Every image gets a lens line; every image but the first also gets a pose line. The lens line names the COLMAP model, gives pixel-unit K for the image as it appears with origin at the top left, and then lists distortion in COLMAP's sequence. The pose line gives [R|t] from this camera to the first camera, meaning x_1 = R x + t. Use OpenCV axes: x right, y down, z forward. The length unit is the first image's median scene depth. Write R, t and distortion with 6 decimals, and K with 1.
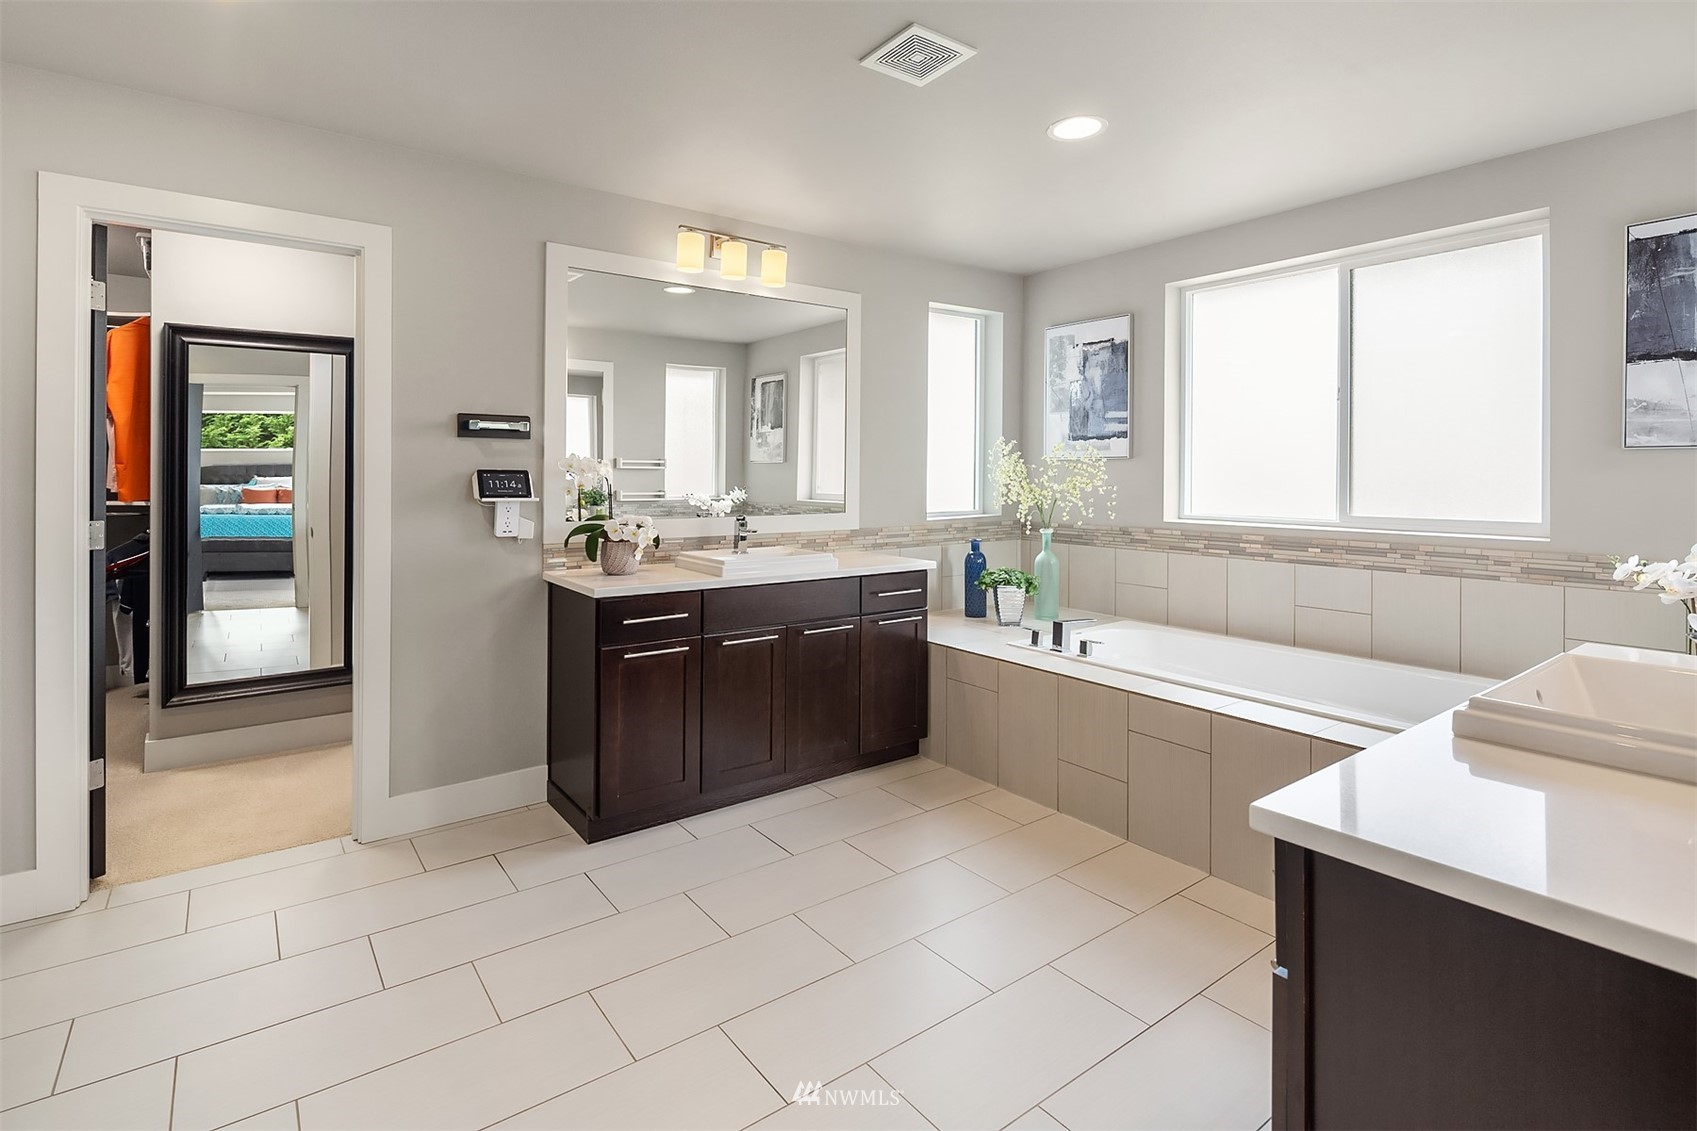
lens RADIAL K [[817.1, 0, 844.8], [0, 817.1, 492.8], [0, 0, 1]] dist [-0.005953, -0.000738]
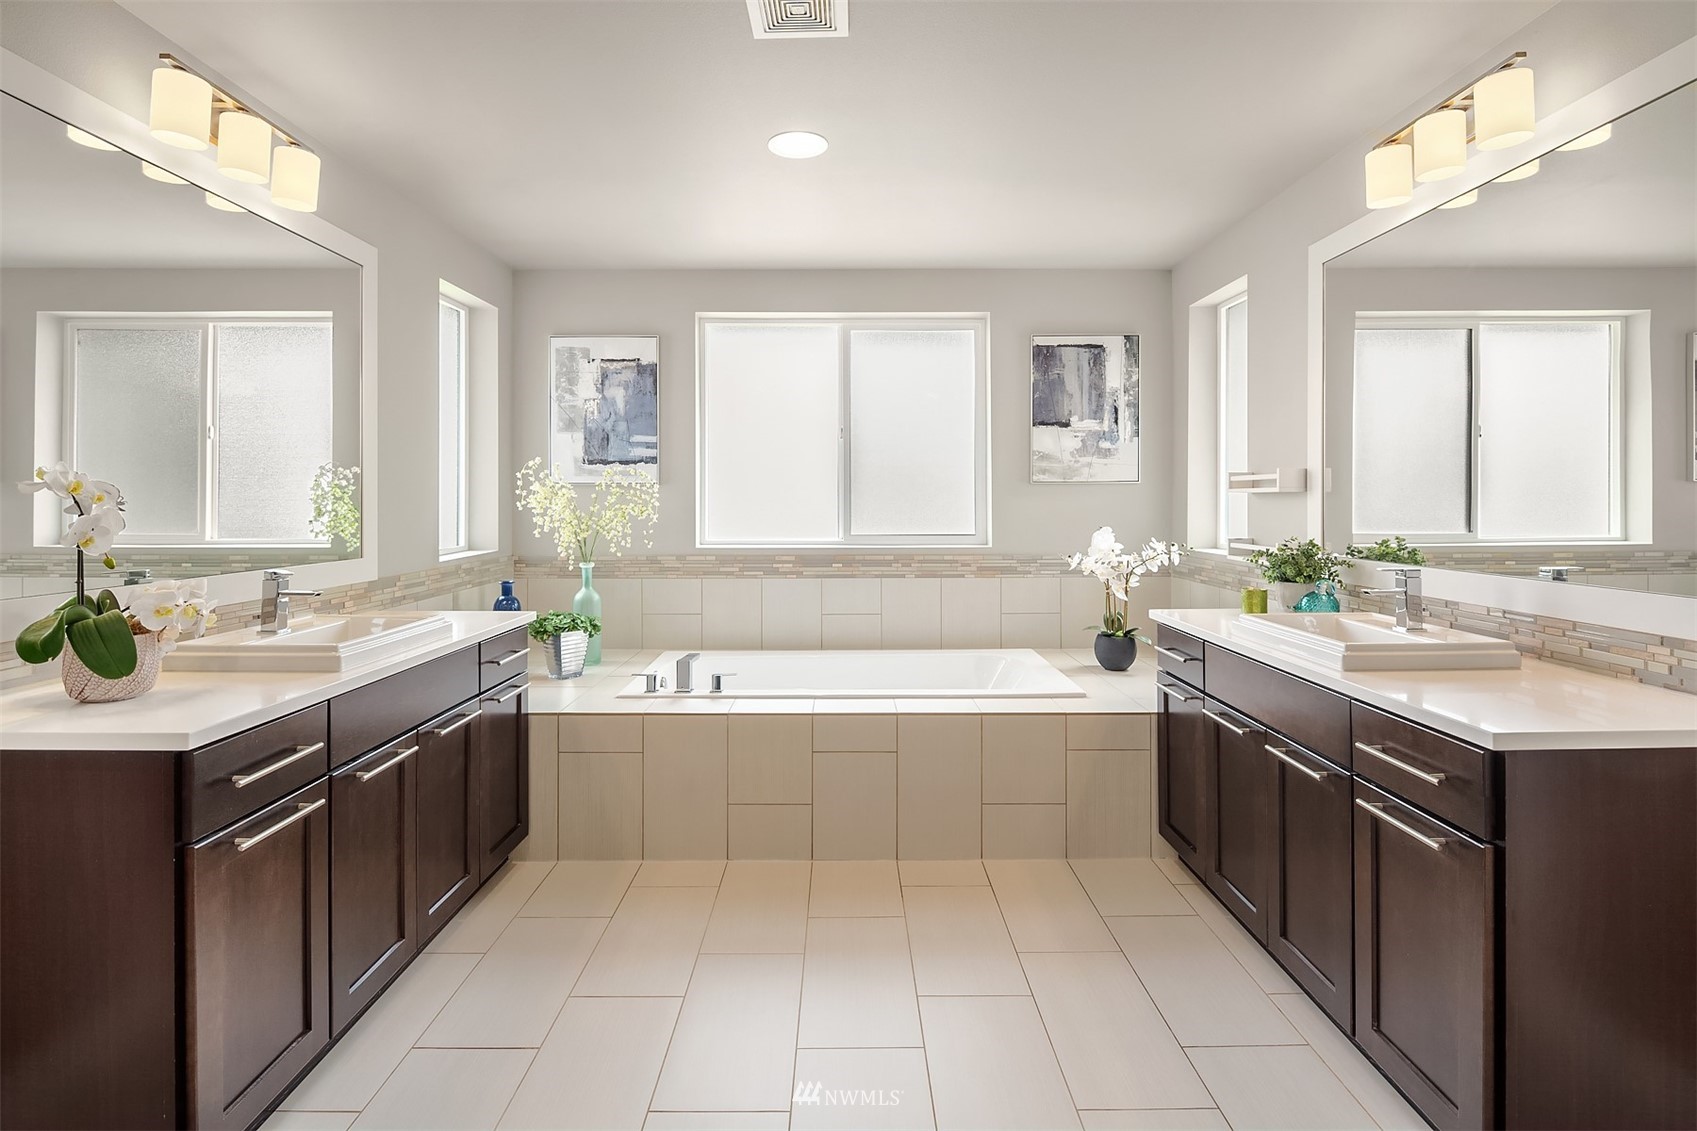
lens RADIAL K [[817.1, 0, 841.7], [0, 817.1, 521.6], [0, 0, 1]] dist [-0.005953, -0.000738]
pose [[0.592029, -0.023255, 0.805581, -0.308312], [0.021580, 0.999683, 0.012999, -0.006391], [-0.805628, 0.009688, 0.592342, 0.251289]]
